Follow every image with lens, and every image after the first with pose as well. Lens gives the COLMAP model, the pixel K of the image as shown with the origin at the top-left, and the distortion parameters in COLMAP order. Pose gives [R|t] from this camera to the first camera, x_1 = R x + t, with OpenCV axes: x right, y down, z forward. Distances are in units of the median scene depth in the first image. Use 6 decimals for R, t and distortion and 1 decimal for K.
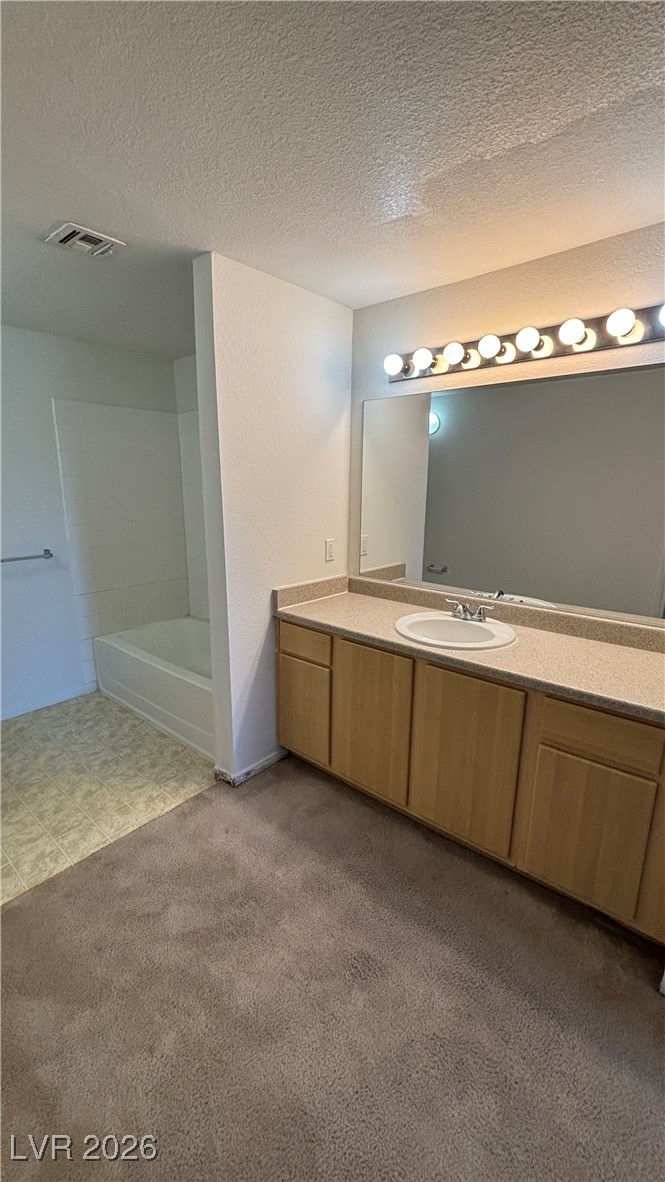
lens RADIAL K [[490.2, 0, 332.5], [0, 490.2, 591.0], [0, 0, 1]] dist [0.039346, -0.030239]
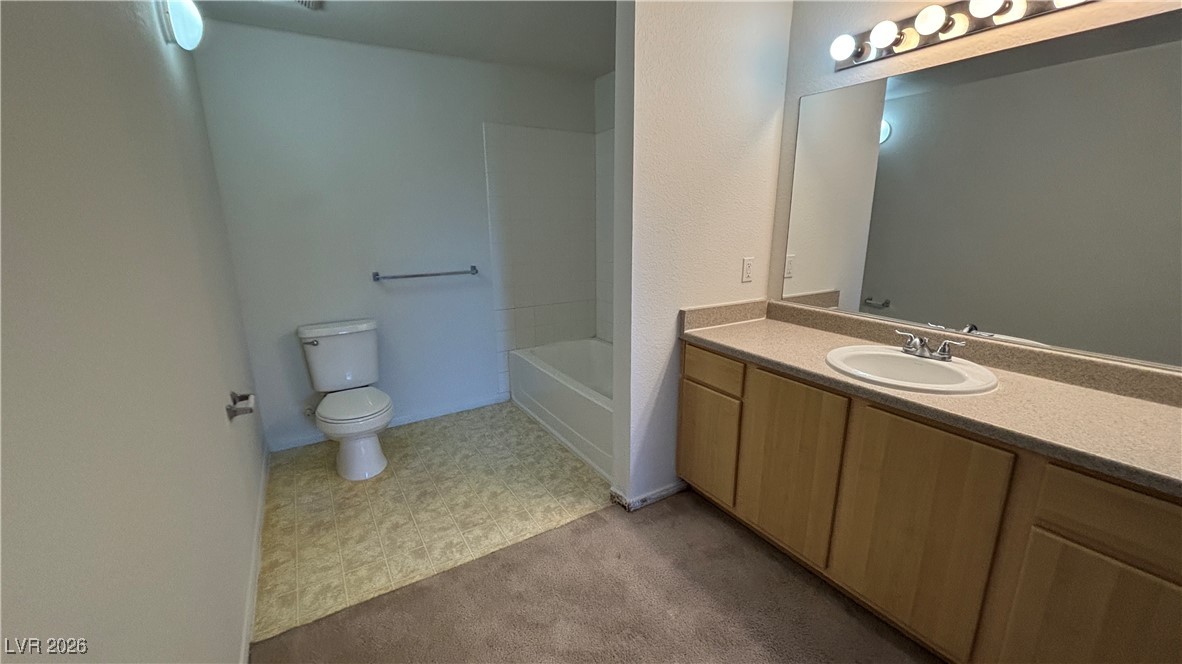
lens RADIAL K [[490.2, 0, 586.9], [0, 490.2, 337.6], [0, 0, 1]] dist [0.039346, -0.030239]
pose [[0.950160, 0.058585, -0.306210, -0.002702], [-0.048032, 0.997967, 0.041892, 0.019541], [0.308041, -0.025096, 0.951042, 0.064152]]
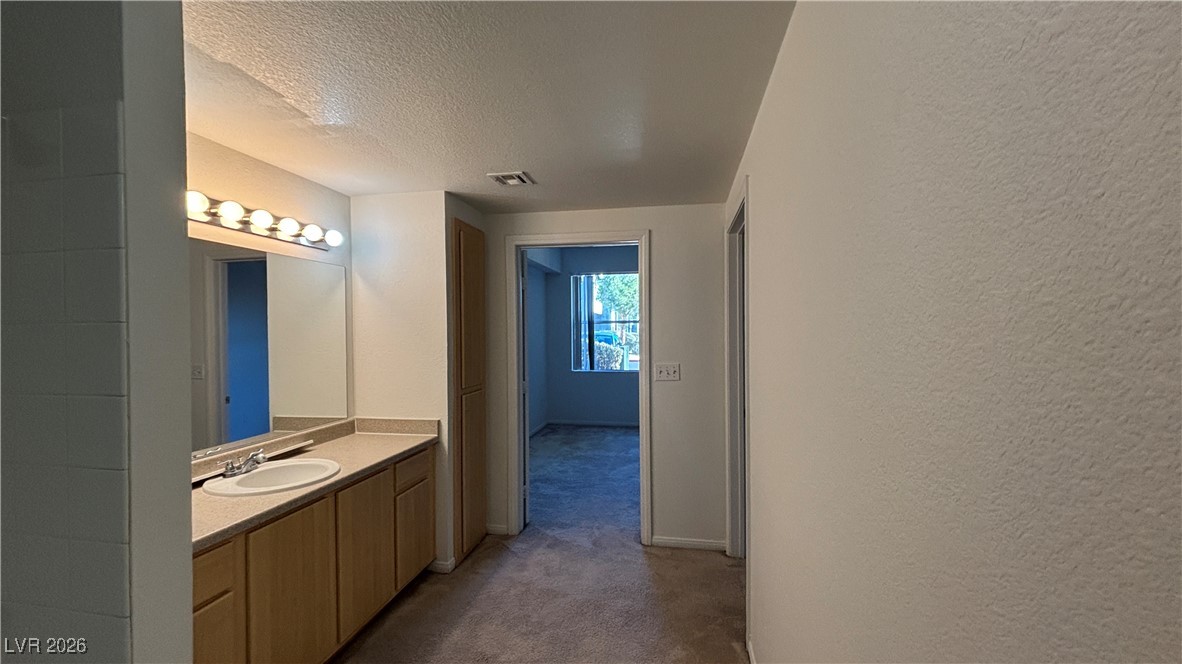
lens RADIAL K [[470.6, 0, 593.7], [0, 470.6, 331.2], [0, 0, 1]] dist [0.001851, 0.000658]
pose [[-0.509058, -0.009540, 0.860679, -1.222700], [0.189480, 0.974167, 0.122868, -0.276192], [-0.839617, 0.225629, -0.494100, 1.145675]]
